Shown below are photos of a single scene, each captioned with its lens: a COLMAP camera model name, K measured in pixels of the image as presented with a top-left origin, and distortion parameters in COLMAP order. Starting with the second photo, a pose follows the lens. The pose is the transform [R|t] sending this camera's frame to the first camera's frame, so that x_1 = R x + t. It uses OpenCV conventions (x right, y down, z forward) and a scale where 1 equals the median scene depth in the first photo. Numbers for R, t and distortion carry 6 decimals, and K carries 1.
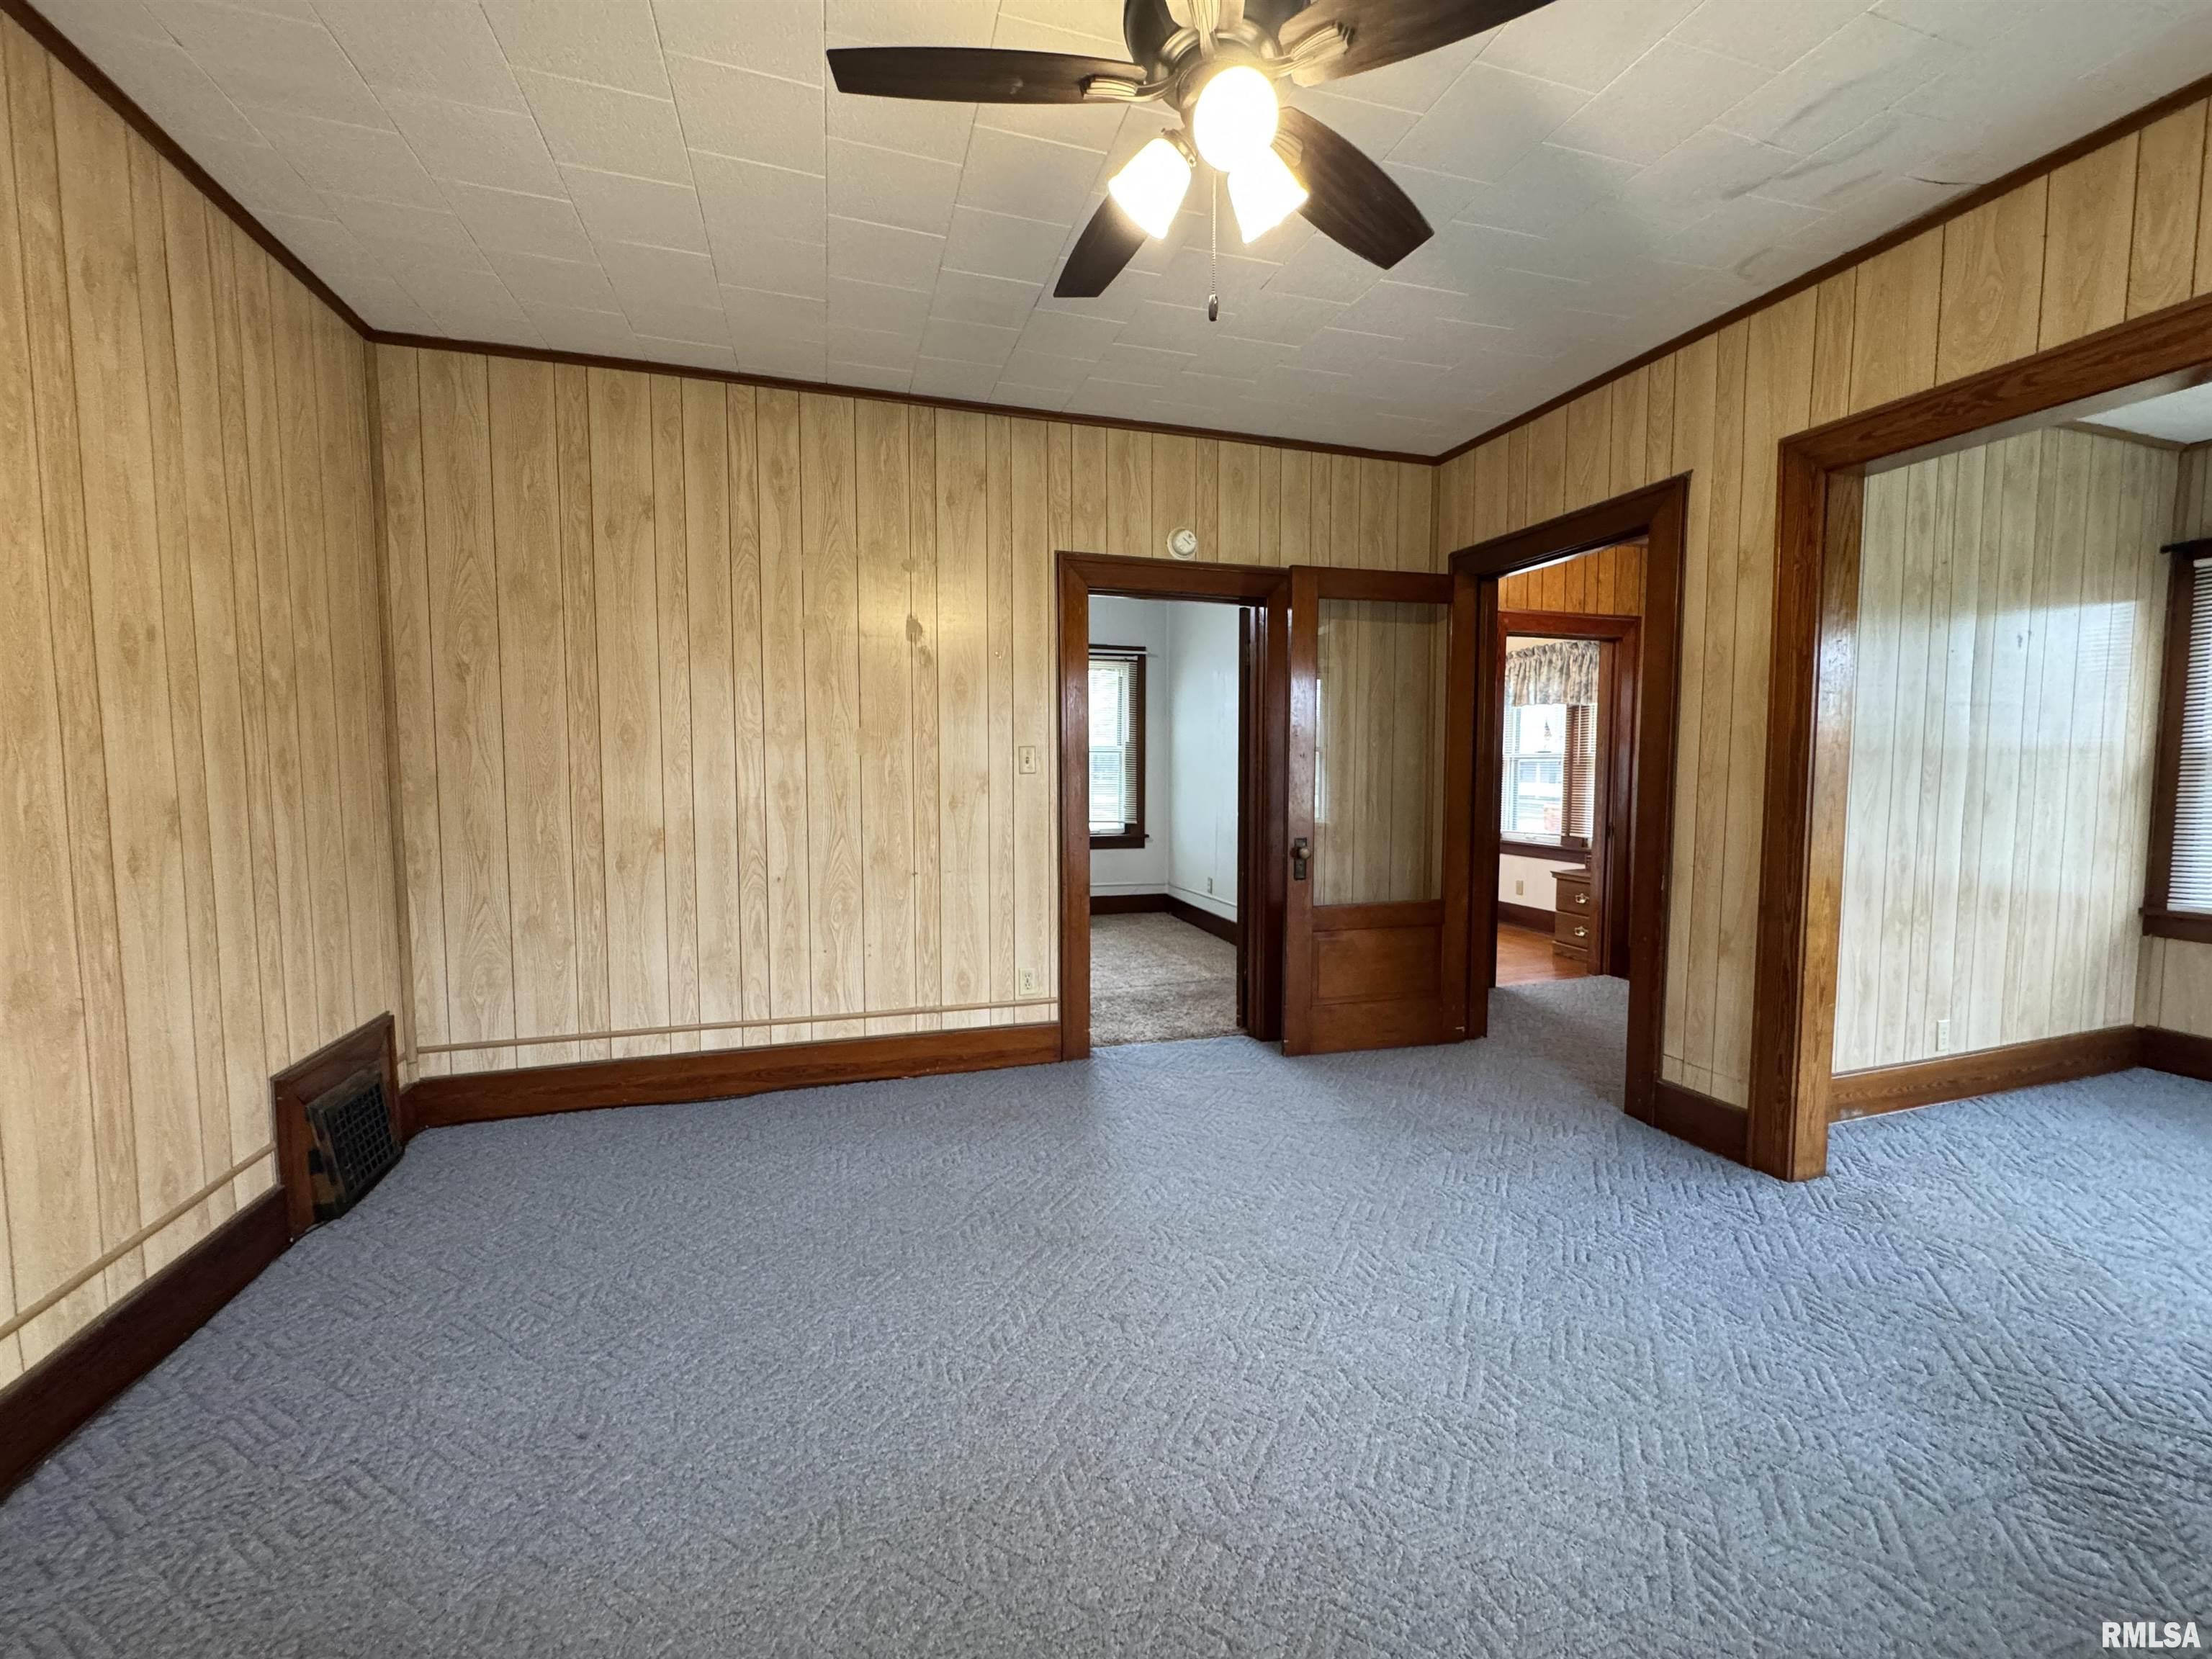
lens RADIAL K [[889.8, 0, 1097.5], [0, 889.8, 824.9], [0, 0, 1]] dist [0.001180, 0.000130]
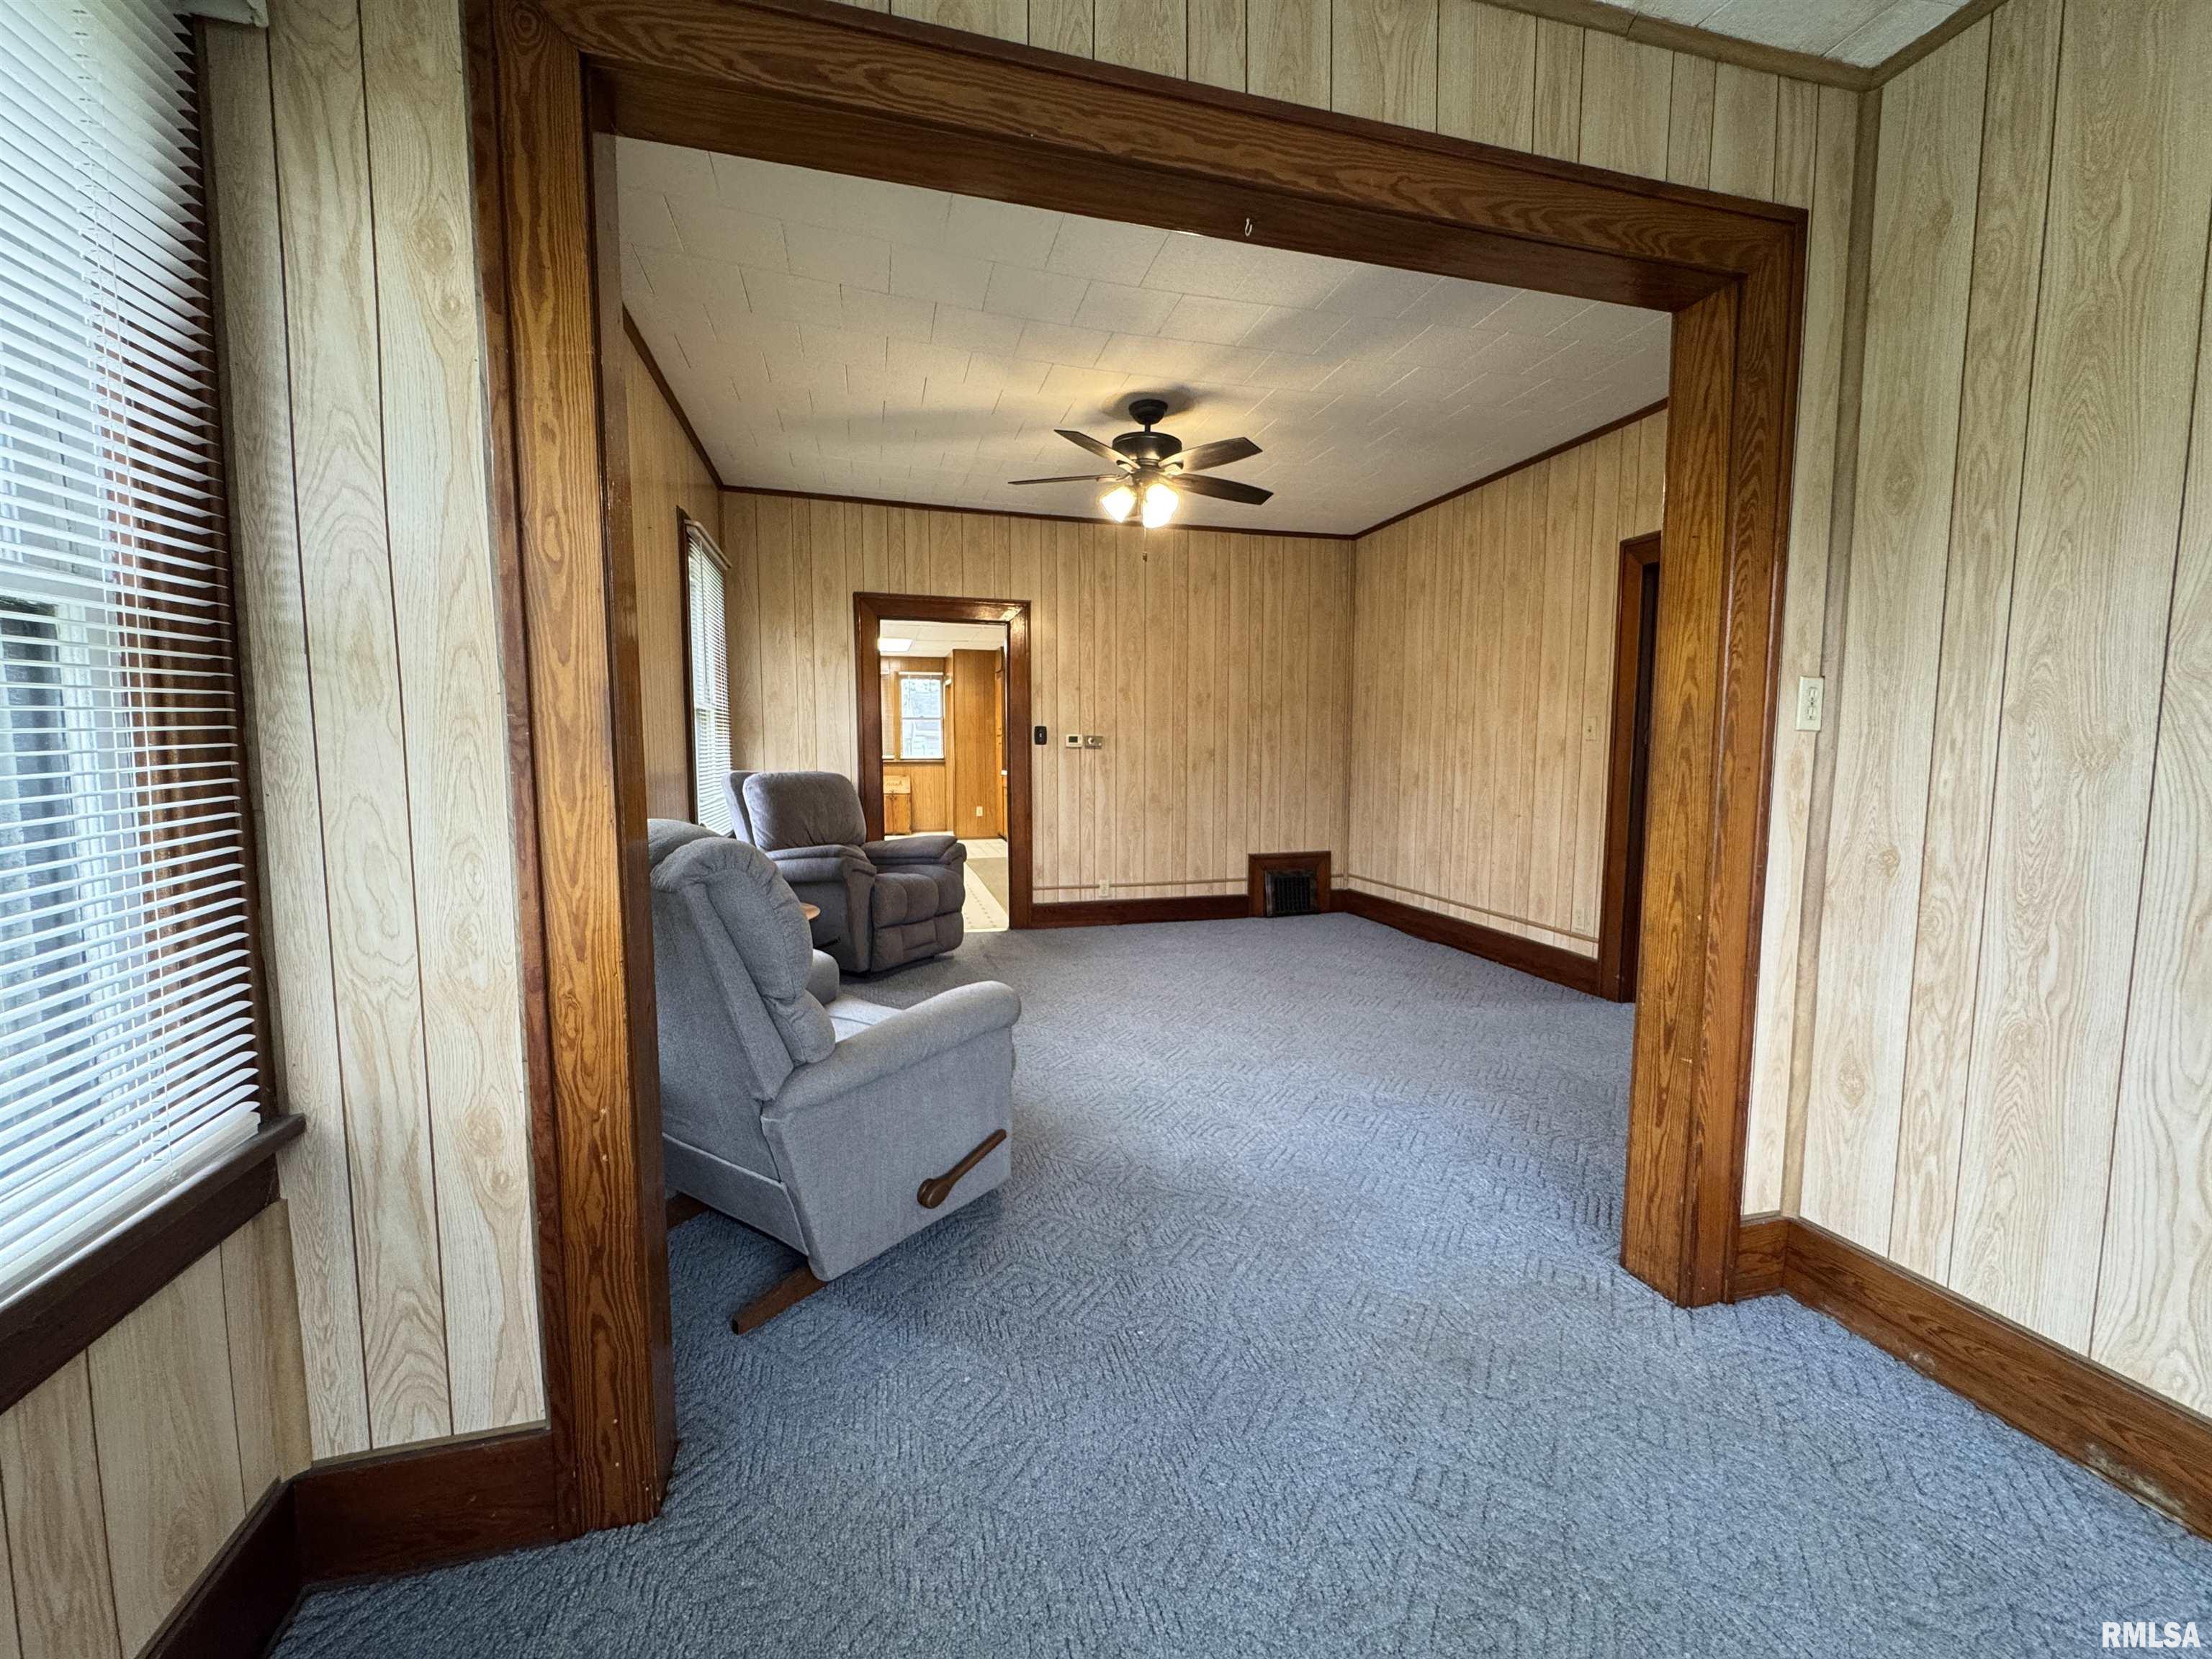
lens RADIAL K [[884.3, 0, 1102.8], [0, 884.3, 825.0], [0, 0, 1]] dist [-0.003208, -0.000065]
pose [[-0.034252, 0.087481, -0.995577, 1.152629], [-0.067009, 0.993719, 0.089623, -0.008606], [0.997164, 0.069782, -0.028175, 0.419037]]
